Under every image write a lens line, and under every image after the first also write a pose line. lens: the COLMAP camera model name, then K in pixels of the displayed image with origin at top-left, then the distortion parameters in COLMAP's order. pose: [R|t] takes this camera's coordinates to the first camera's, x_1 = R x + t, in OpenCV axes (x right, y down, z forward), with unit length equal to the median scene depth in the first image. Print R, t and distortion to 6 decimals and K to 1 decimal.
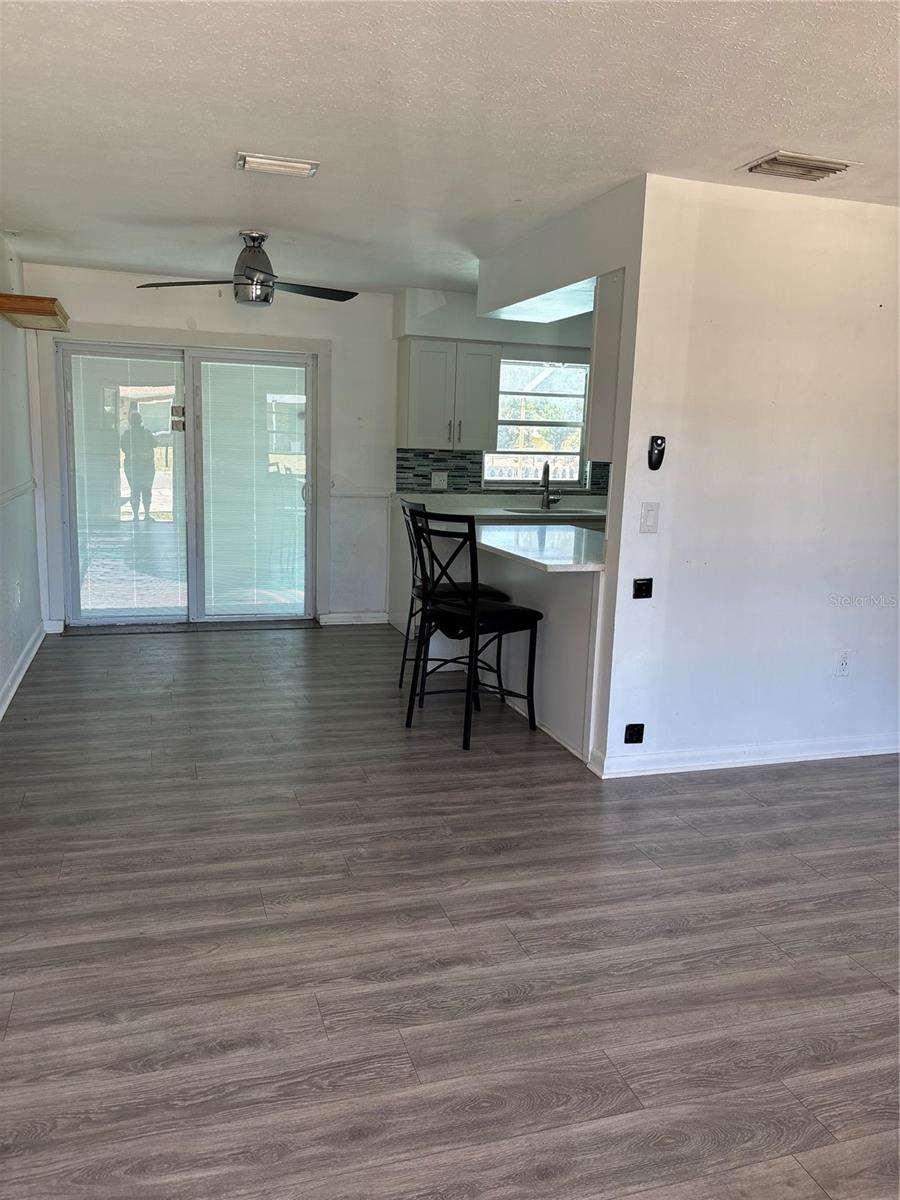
lens RADIAL K [[904.8, 0, 440.2], [0, 904.8, 601.2], [0, 0, 1]] dist [0.052965, -0.063801]
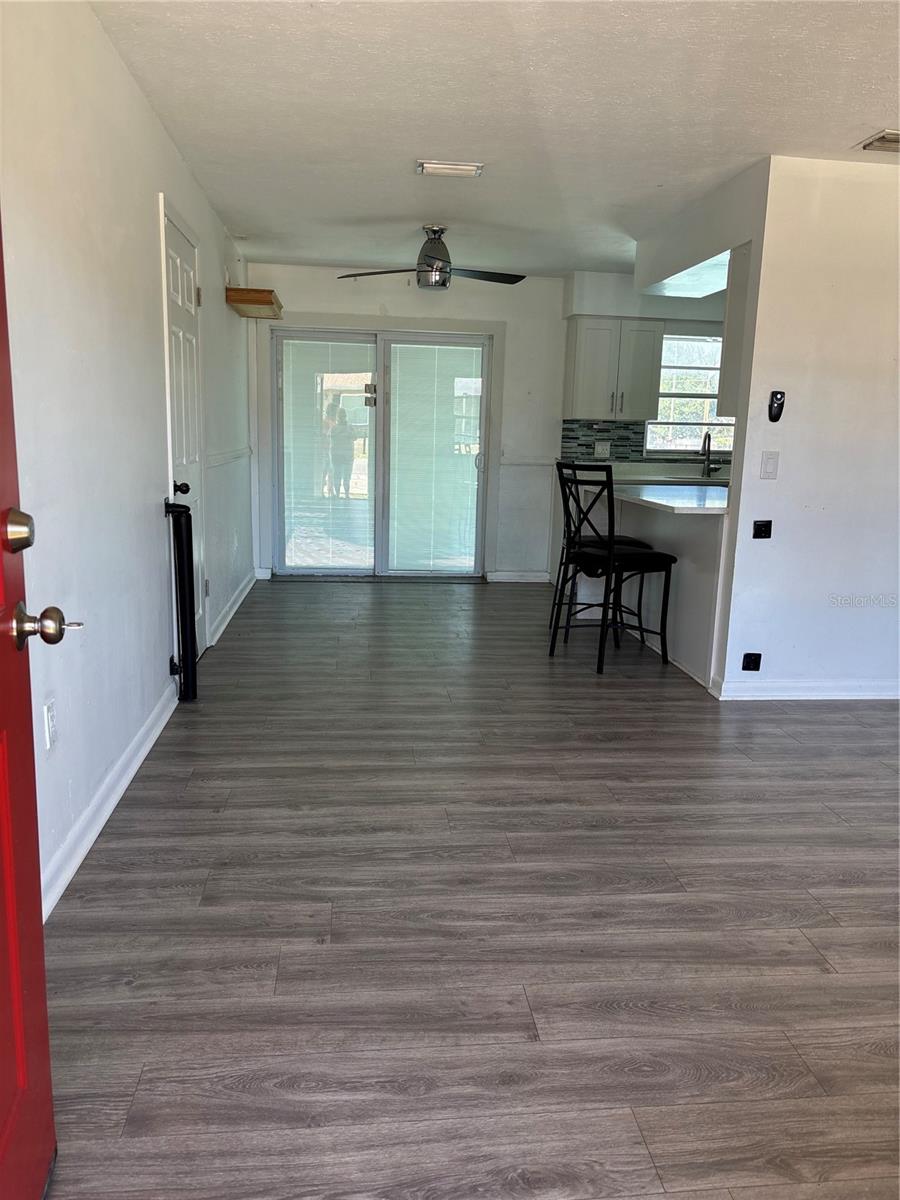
lens RADIAL K [[904.8, 0, 454.0], [0, 904.8, 597.2], [0, 0, 1]] dist [0.052965, -0.063801]
pose [[0.981112, 0.030732, -0.190982, 0.073082], [-0.029936, 0.999527, 0.007053, 0.076376], [0.191108, -0.001203, 0.981568, -0.175193]]
